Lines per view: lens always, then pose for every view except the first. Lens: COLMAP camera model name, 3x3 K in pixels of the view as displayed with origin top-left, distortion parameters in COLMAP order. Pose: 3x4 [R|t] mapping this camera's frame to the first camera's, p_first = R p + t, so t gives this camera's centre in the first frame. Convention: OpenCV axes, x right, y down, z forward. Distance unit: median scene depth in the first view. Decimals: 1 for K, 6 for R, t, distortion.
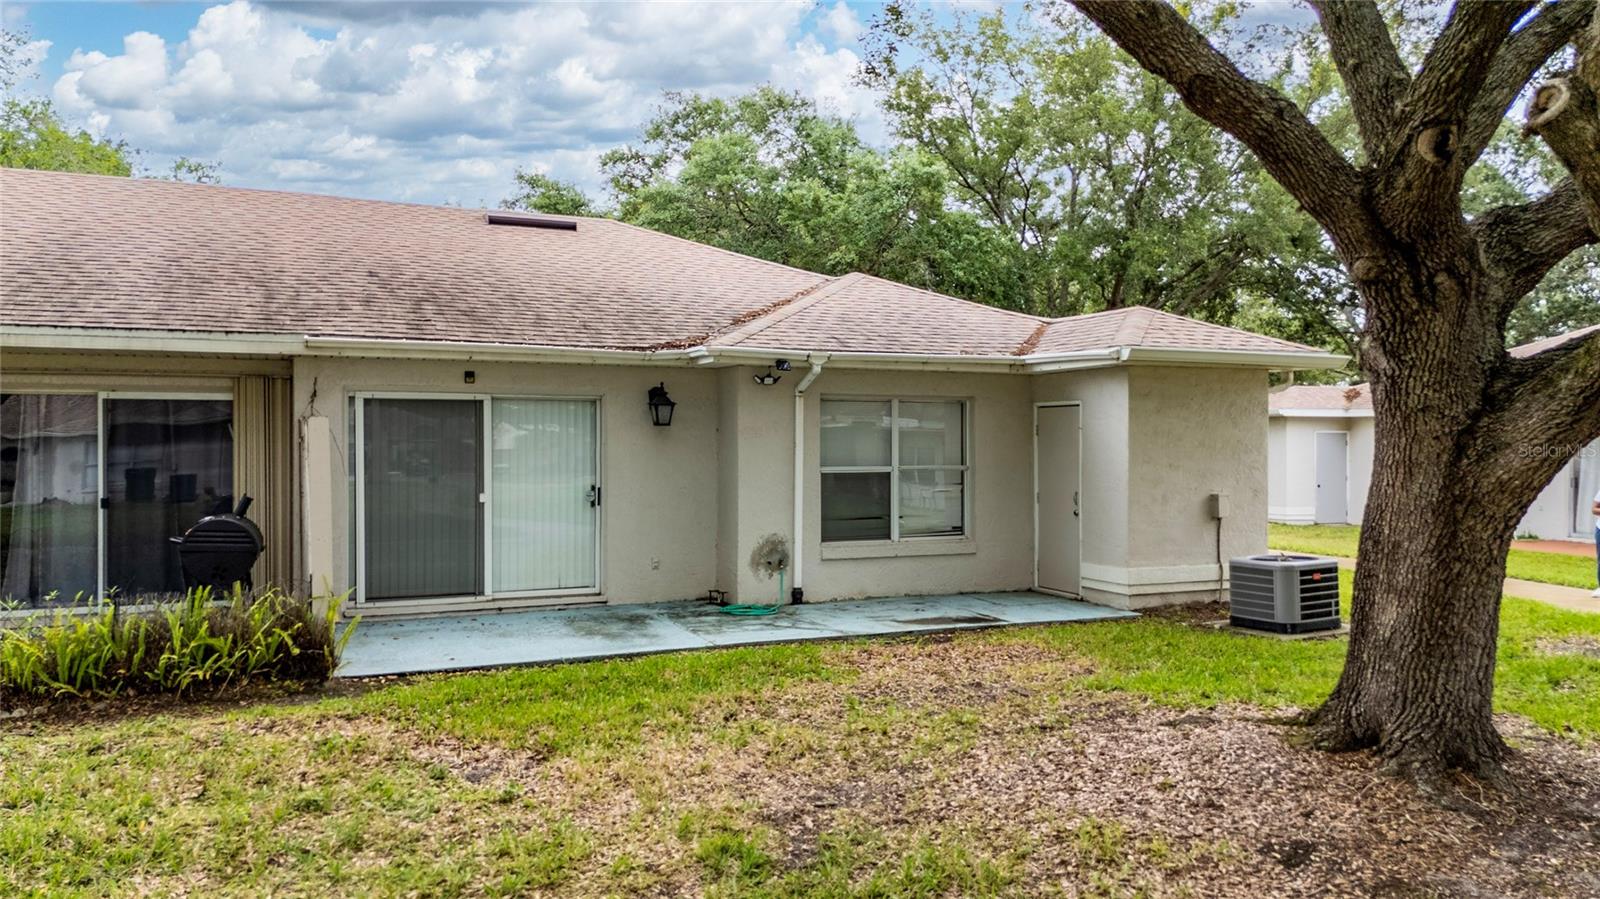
lens RADIAL K [[1159.6, 0, 800.0], [0, 1159.6, 449.5], [0, 0, 1]] dist [0.004992, 0.000028]
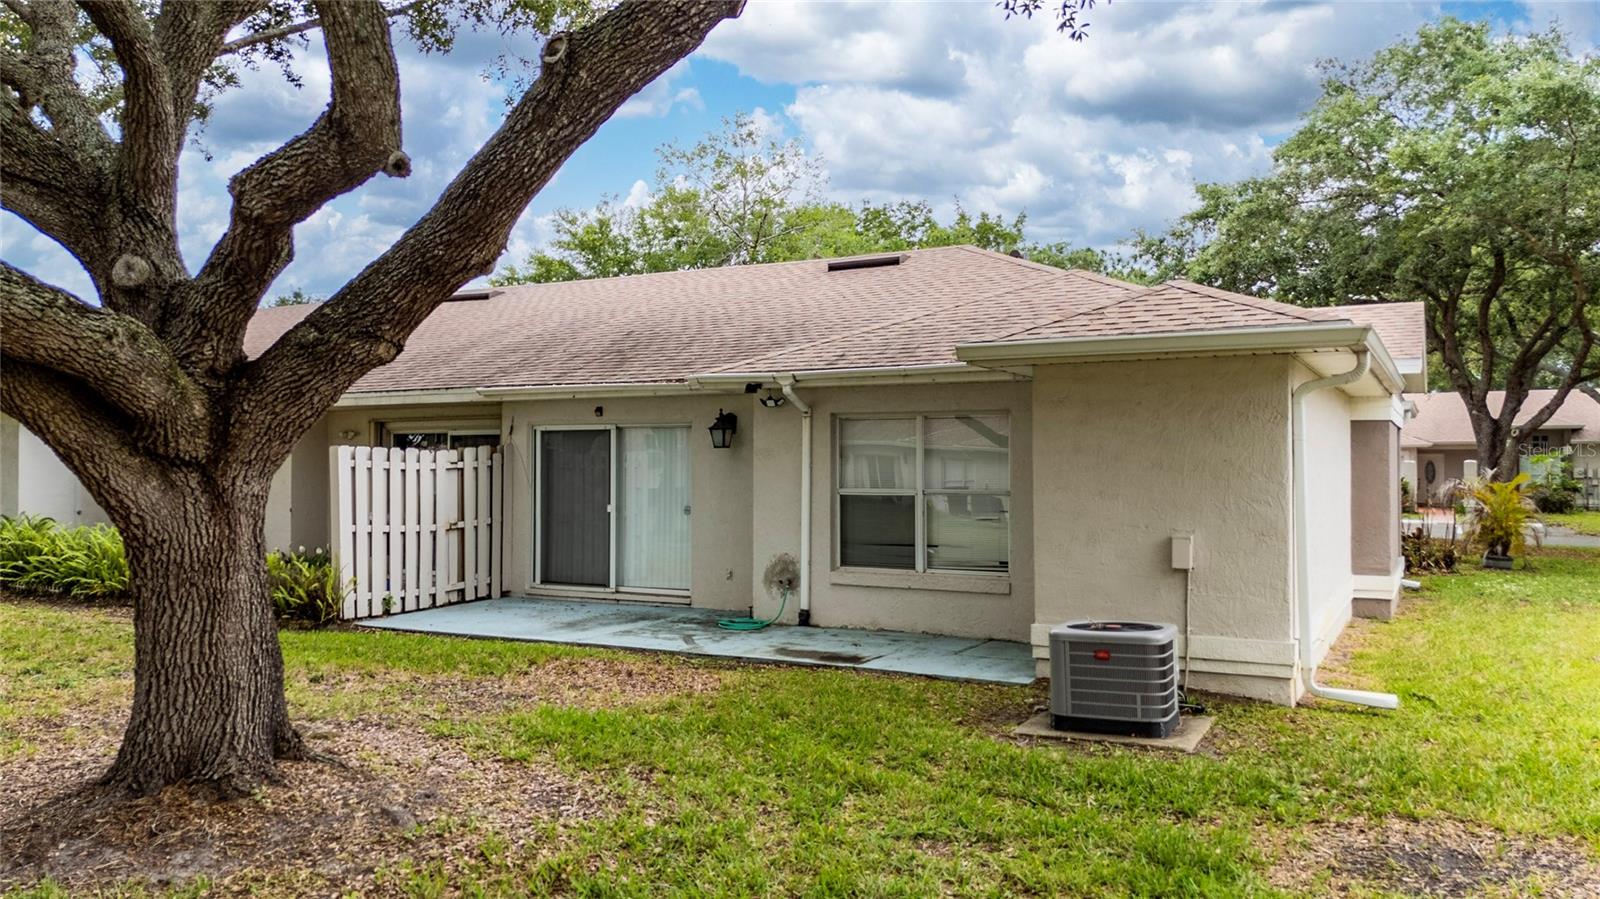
lens RADIAL K [[1159.6, 0, 800.0], [0, 1159.6, 449.5], [0, 0, 1]] dist [0.004992, 0.000028]
pose [[0.604745, -0.011369, -0.796338, 0.794168], [-0.006534, 0.999794, -0.019236, 0.001042], [0.796392, 0.016836, 0.604546, 0.394942]]
